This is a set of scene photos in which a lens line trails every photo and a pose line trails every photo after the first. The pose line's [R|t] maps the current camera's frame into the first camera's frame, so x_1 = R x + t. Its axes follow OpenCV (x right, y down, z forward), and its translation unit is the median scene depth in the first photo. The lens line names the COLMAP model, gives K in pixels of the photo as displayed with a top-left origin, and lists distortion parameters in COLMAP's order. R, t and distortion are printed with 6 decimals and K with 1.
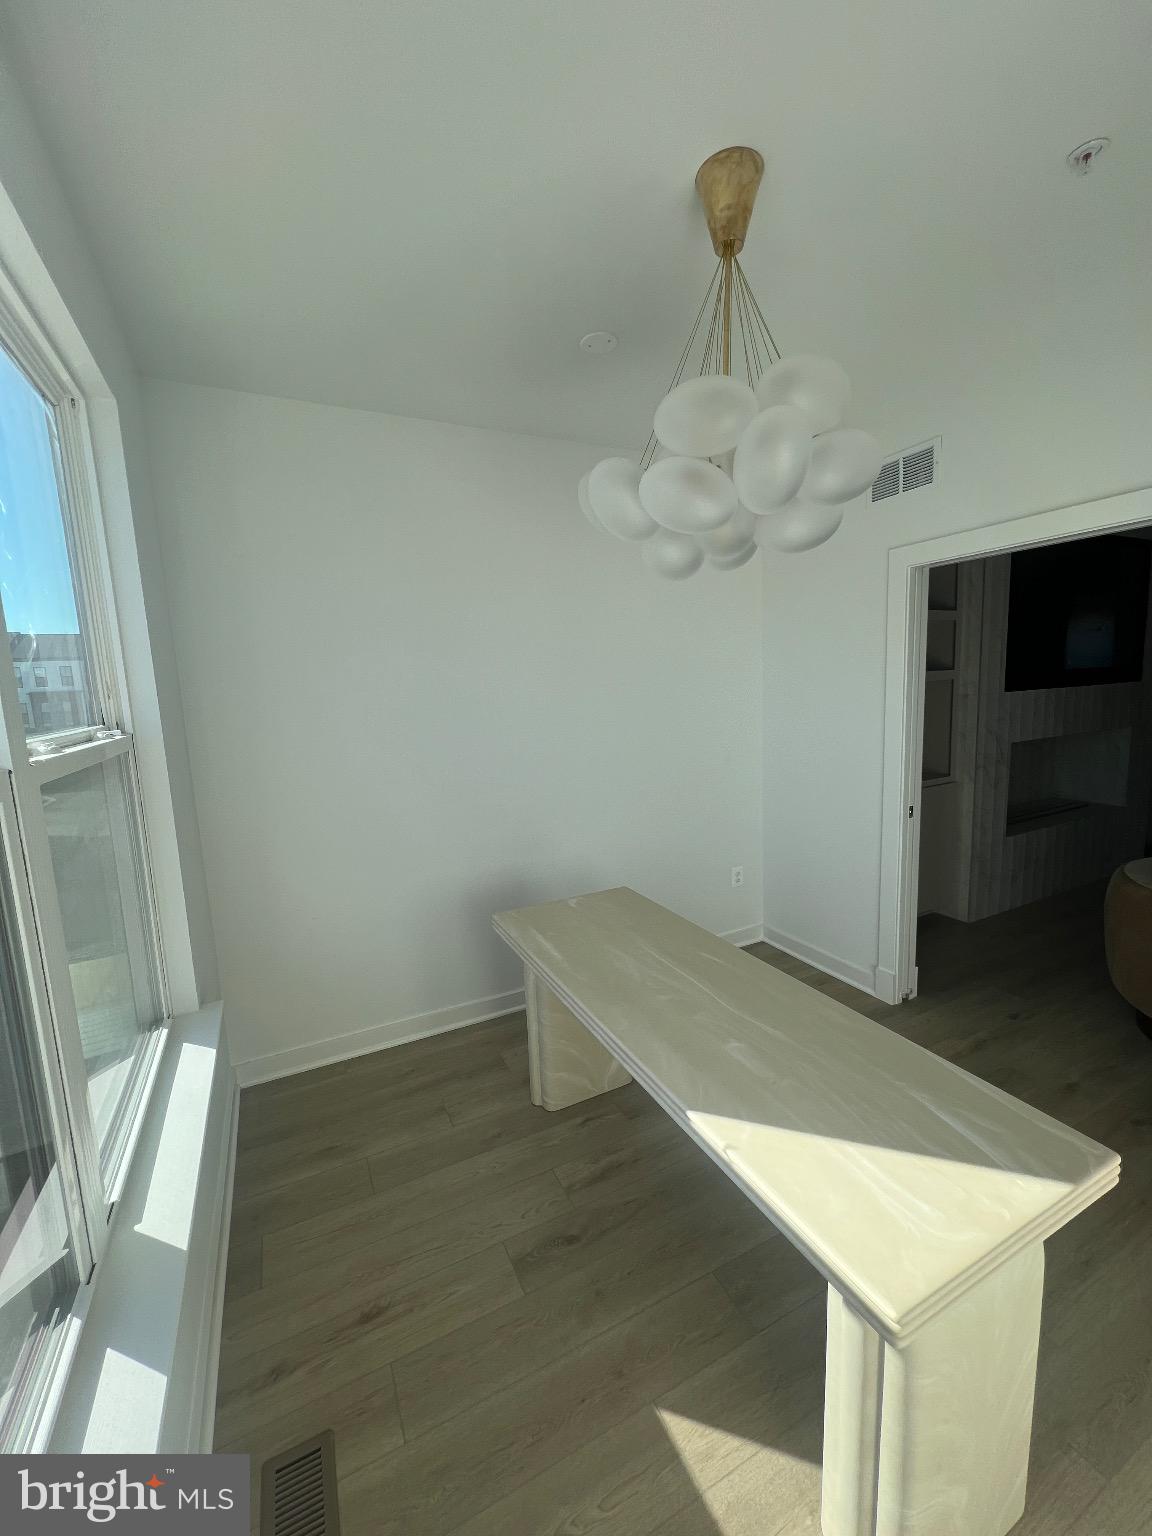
lens RADIAL K [[606.9, 0, 578.3], [0, 606.9, 764.6], [0, 0, 1]] dist [-0.000272, -0.000270]
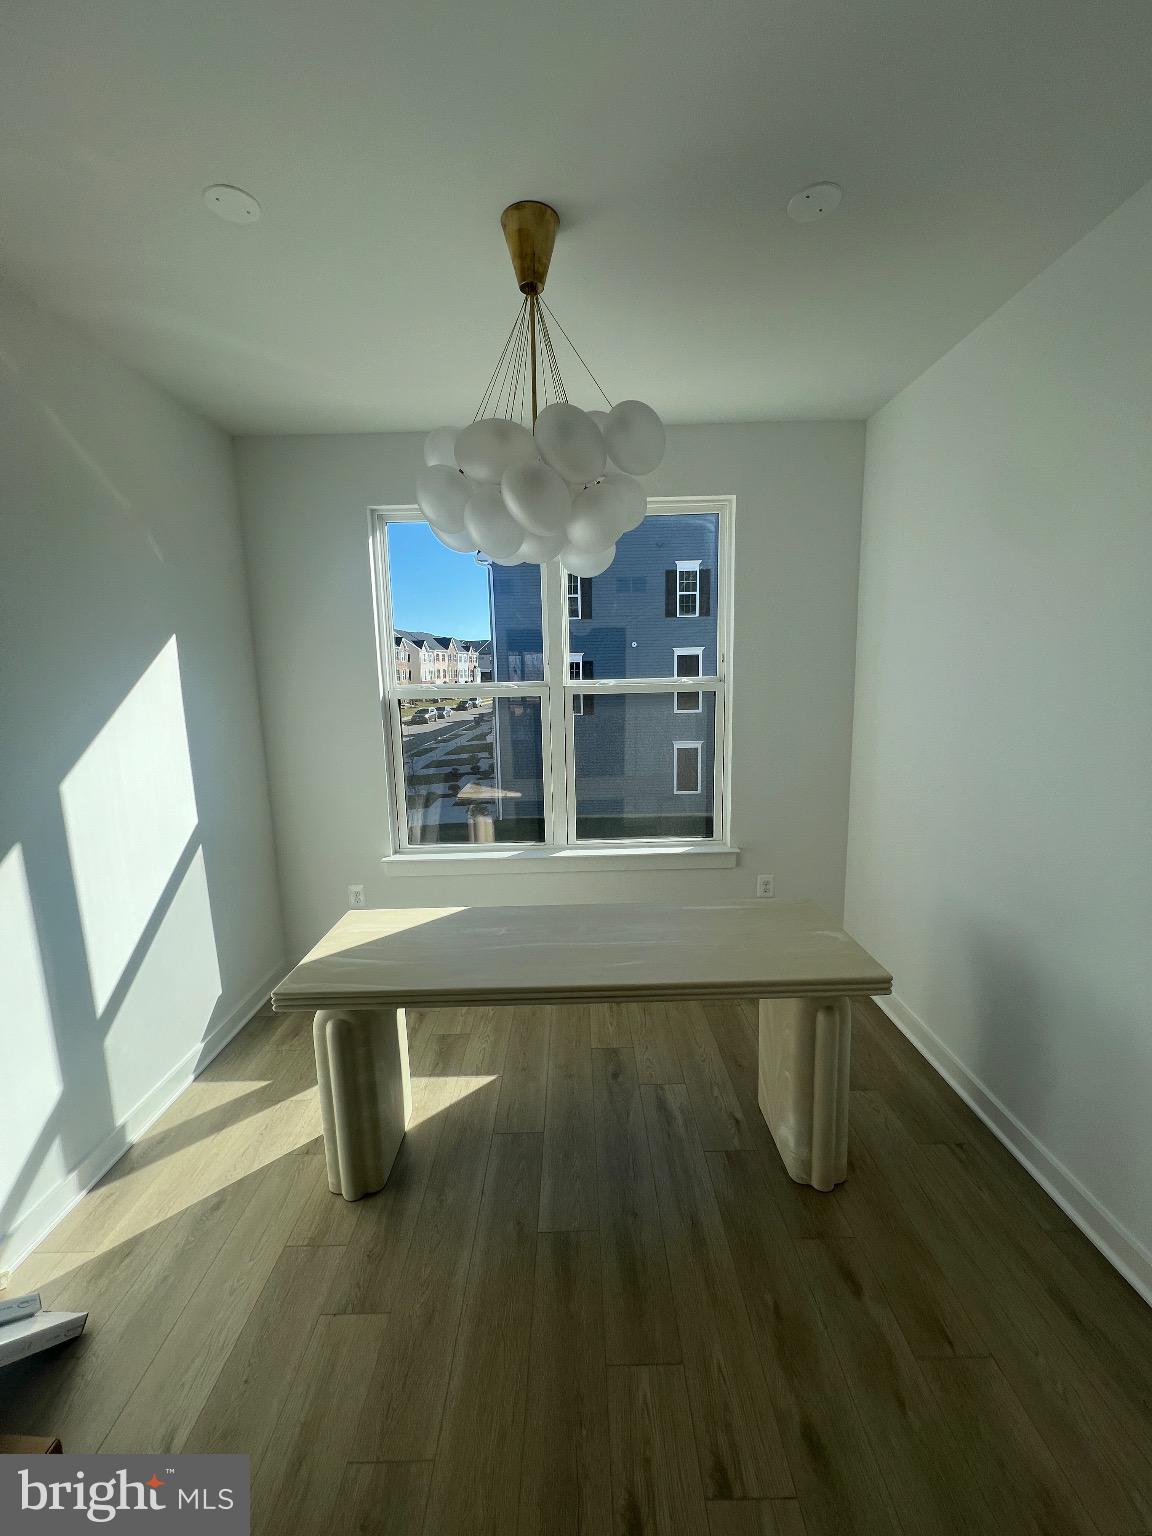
lens RADIAL K [[611.2, 0, 571.0], [0, 611.2, 766.4], [0, 0, 1]] dist [-0.003644, -0.000130]
pose [[-0.441084, 0.184856, -0.878221, 1.107126], [-0.078018, 0.966955, 0.242717, -0.211715], [0.894068, 0.175576, -0.412087, 1.353822]]
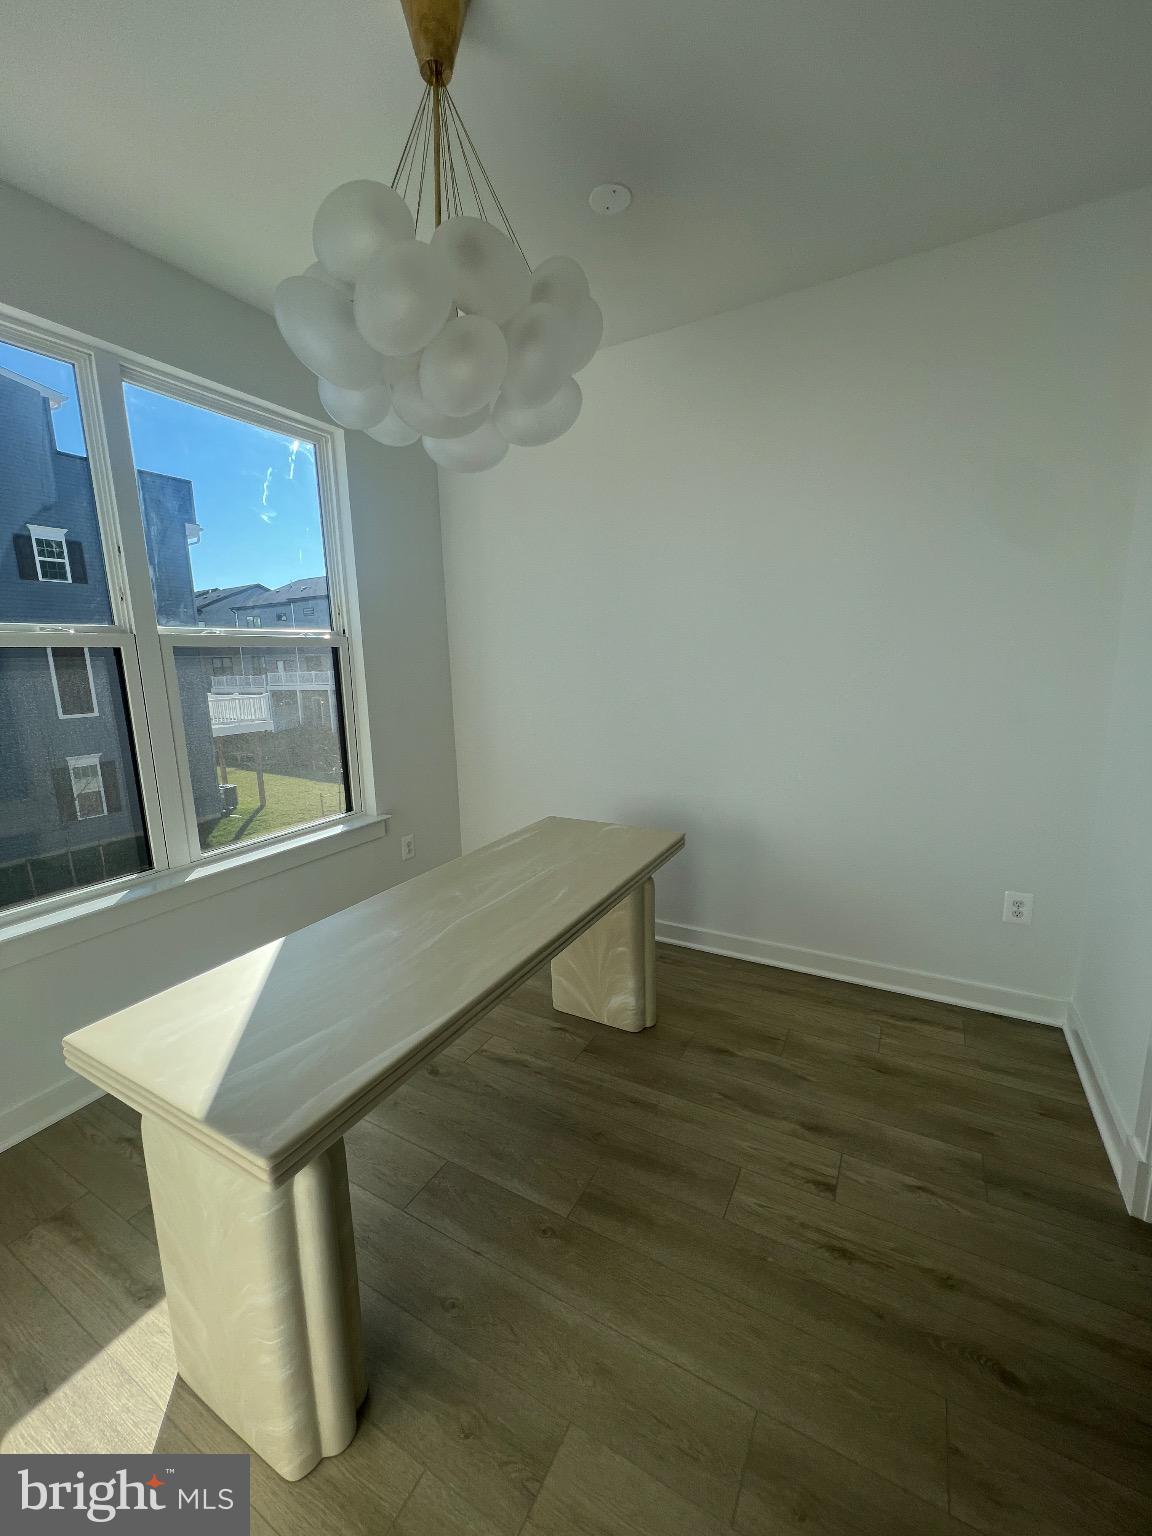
lens RADIAL K [[612.2, 0, 576.0], [0, 612.2, 768.0], [0, 0, 1]] dist [-0.000947, -0.000903]
pose [[0.565186, 0.171966, -0.806841, 1.004063], [-0.105384, 0.985070, 0.136132, 0.008699], [0.818205, 0.008088, 0.574870, 0.536244]]
